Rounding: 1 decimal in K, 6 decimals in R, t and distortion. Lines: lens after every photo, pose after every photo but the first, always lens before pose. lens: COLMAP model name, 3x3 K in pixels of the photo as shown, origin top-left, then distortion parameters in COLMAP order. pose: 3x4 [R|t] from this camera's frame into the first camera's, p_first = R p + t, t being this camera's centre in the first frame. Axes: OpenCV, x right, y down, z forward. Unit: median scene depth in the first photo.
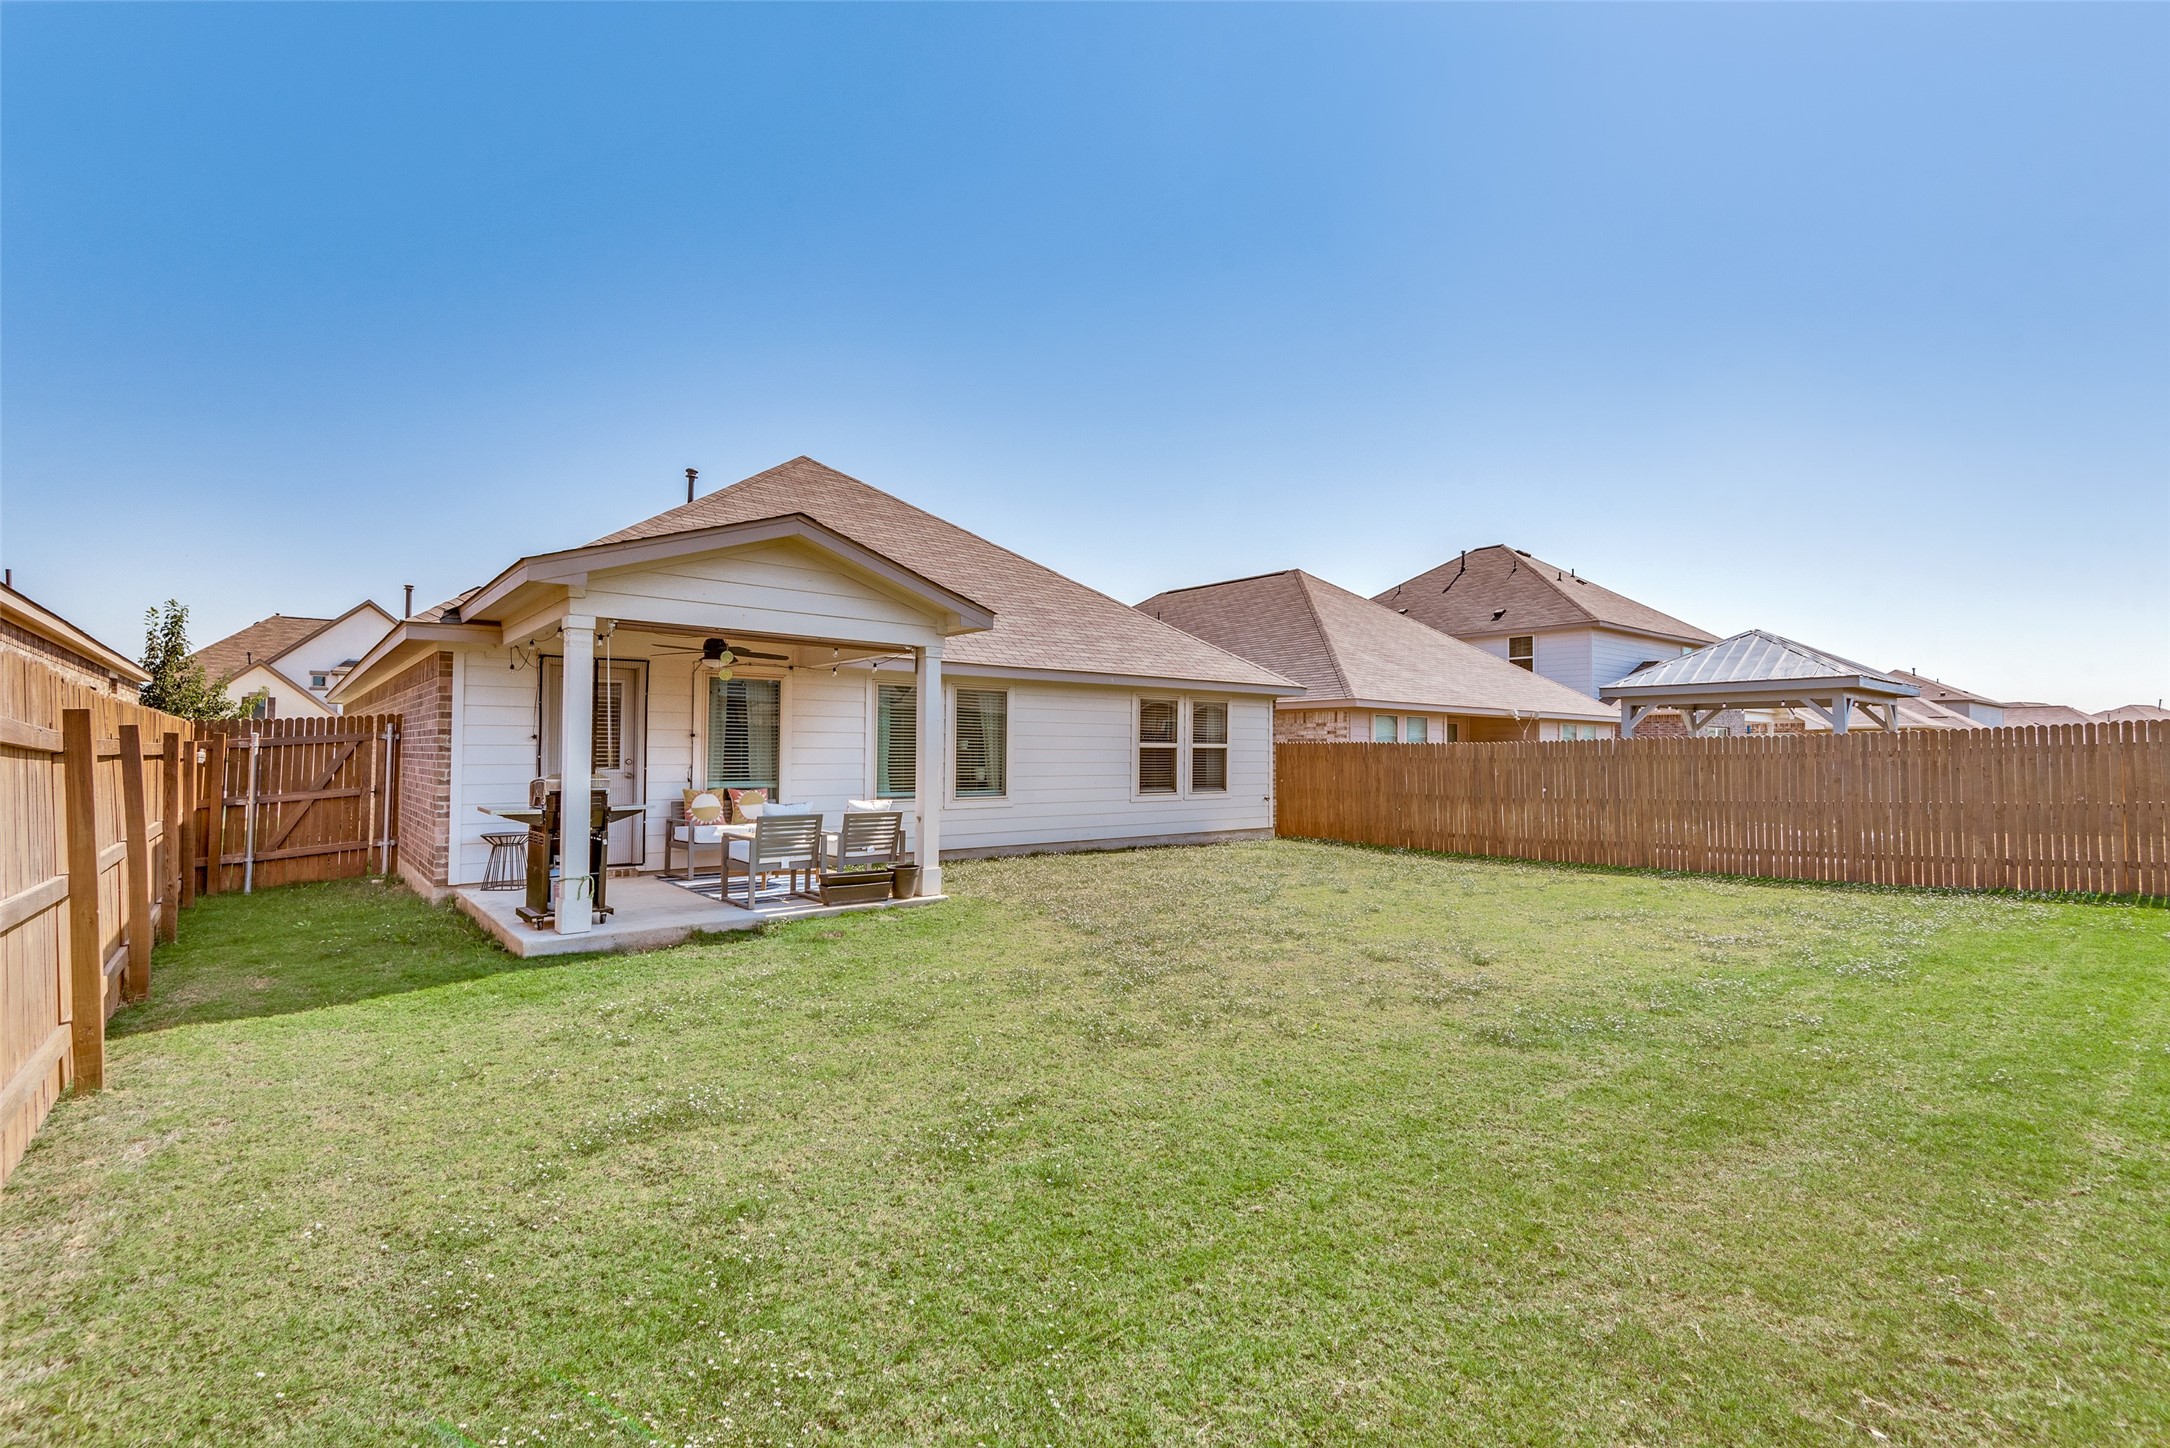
lens RADIAL K [[978.4, 0, 1075.6], [0, 978.4, 720.4], [0, 0, 1]] dist [0.035325, -0.024259]
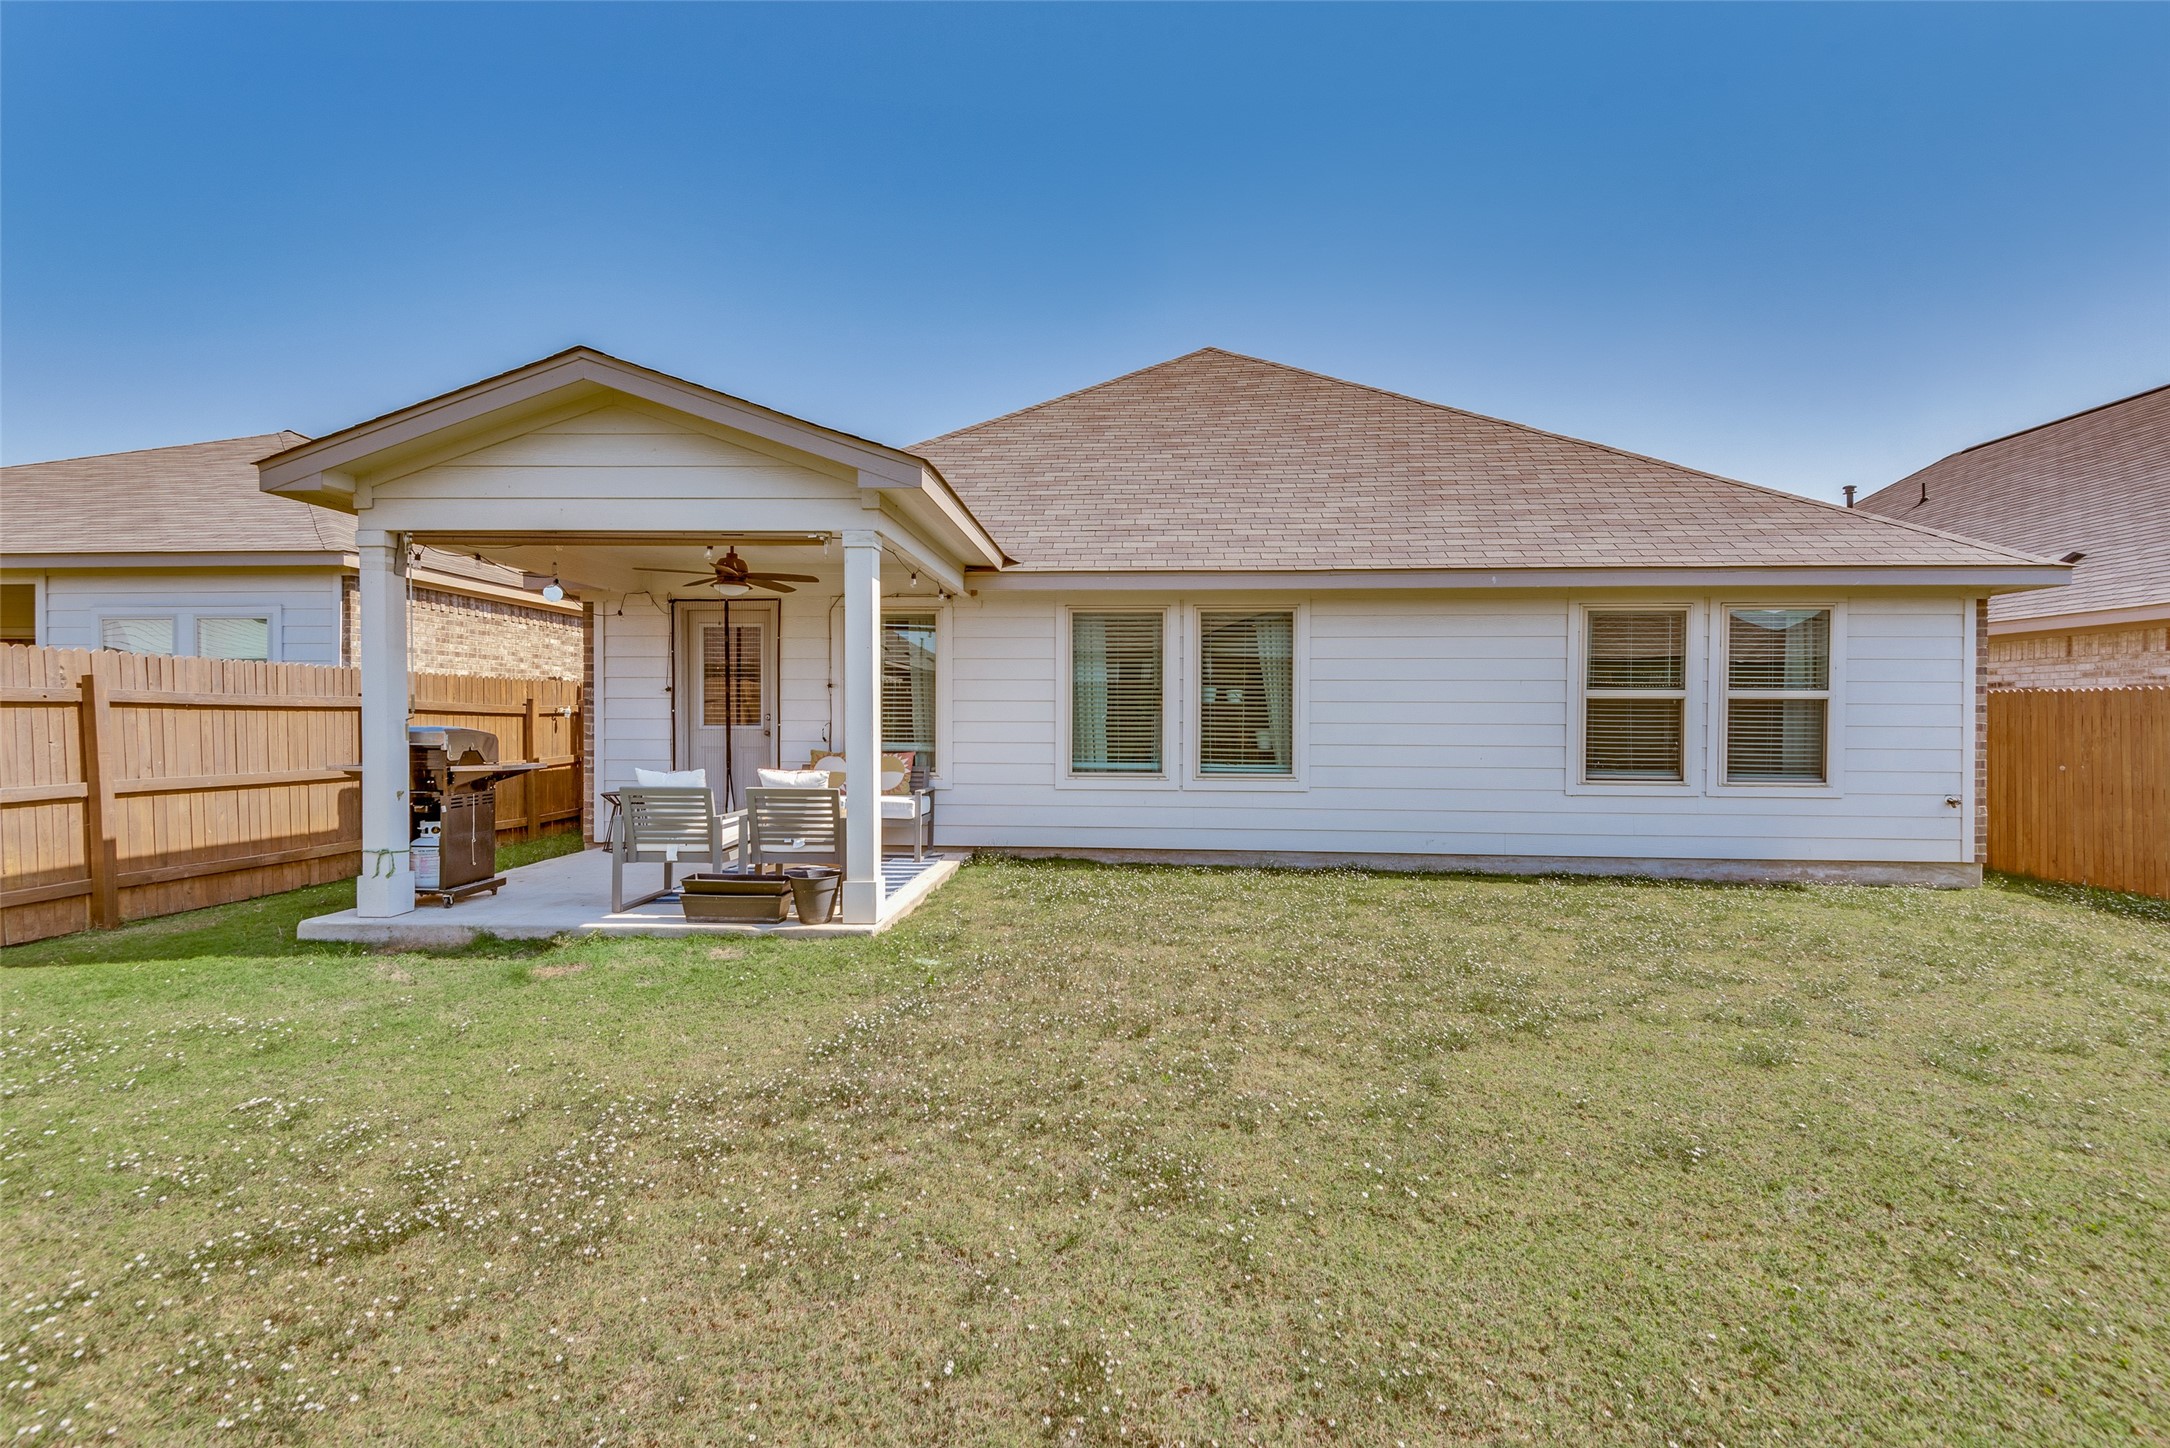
lens RADIAL K [[978.4, 0, 1075.6], [0, 978.4, 720.4], [0, 0, 1]] dist [0.035325, -0.024259]
pose [[0.731504, 0.000291, -0.681837, 0.237901], [0.020206, 0.999551, 0.022104, 0.022224], [0.681537, -0.029947, 0.731170, 0.392049]]
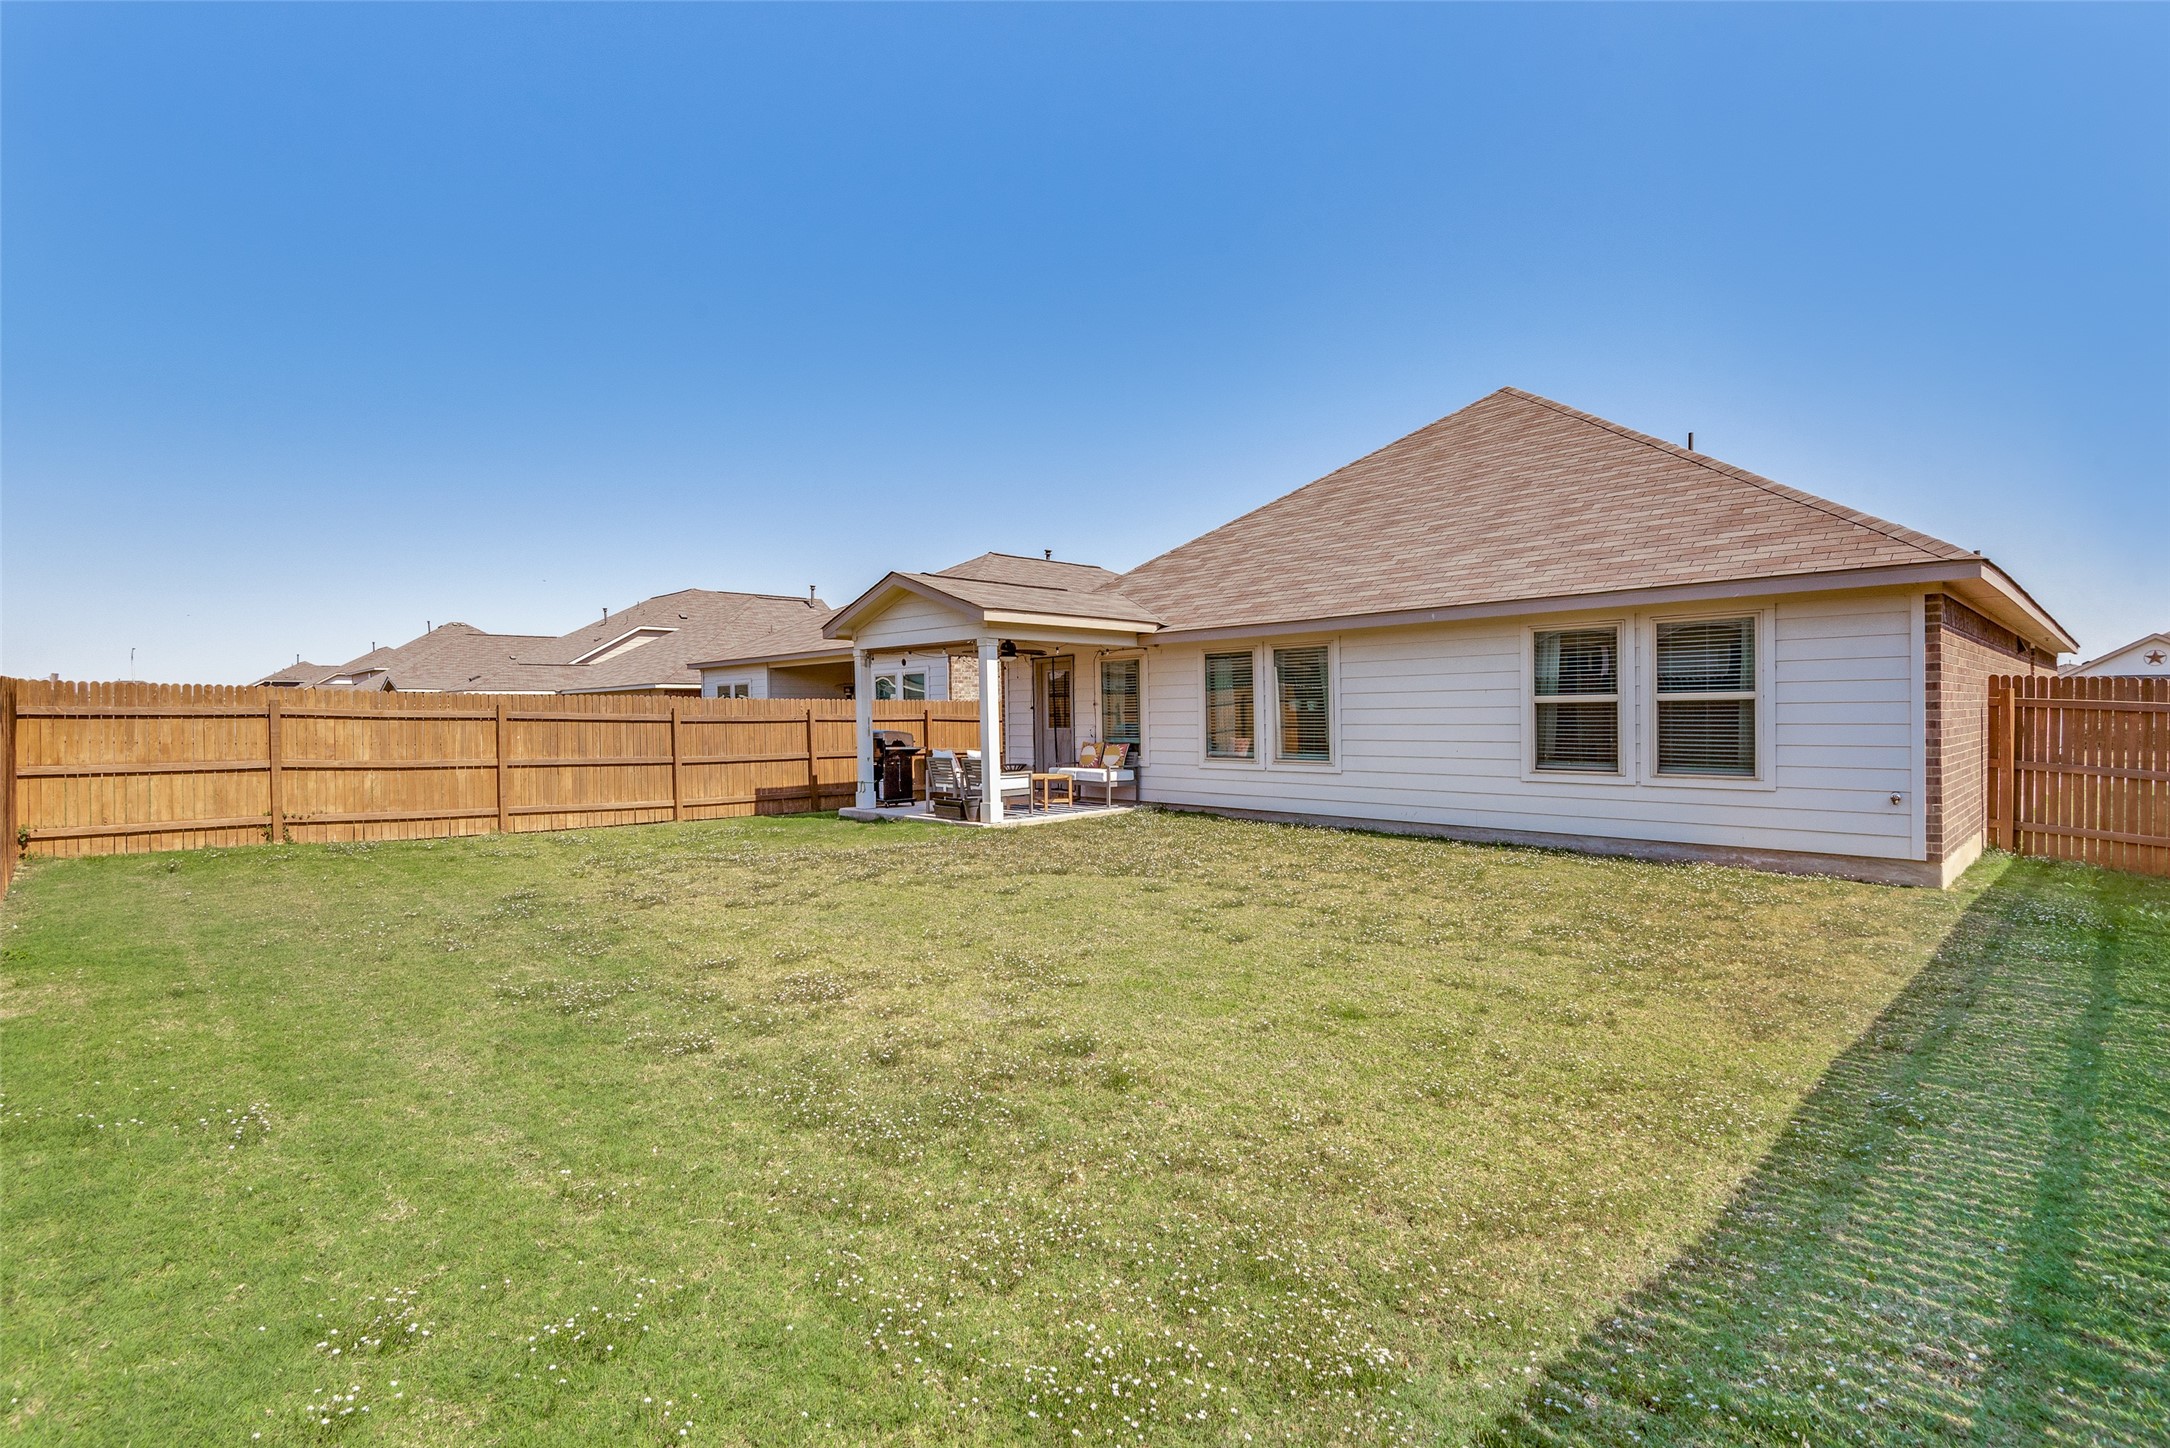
lens RADIAL K [[978.4, 0, 1075.6], [0, 978.4, 720.4], [0, 0, 1]] dist [0.035325, -0.024259]
pose [[0.076371, -0.000333, -0.997079, 0.736227], [0.042987, 0.999071, 0.002959, 0.024268], [0.996152, -0.043088, 0.076315, 0.630146]]
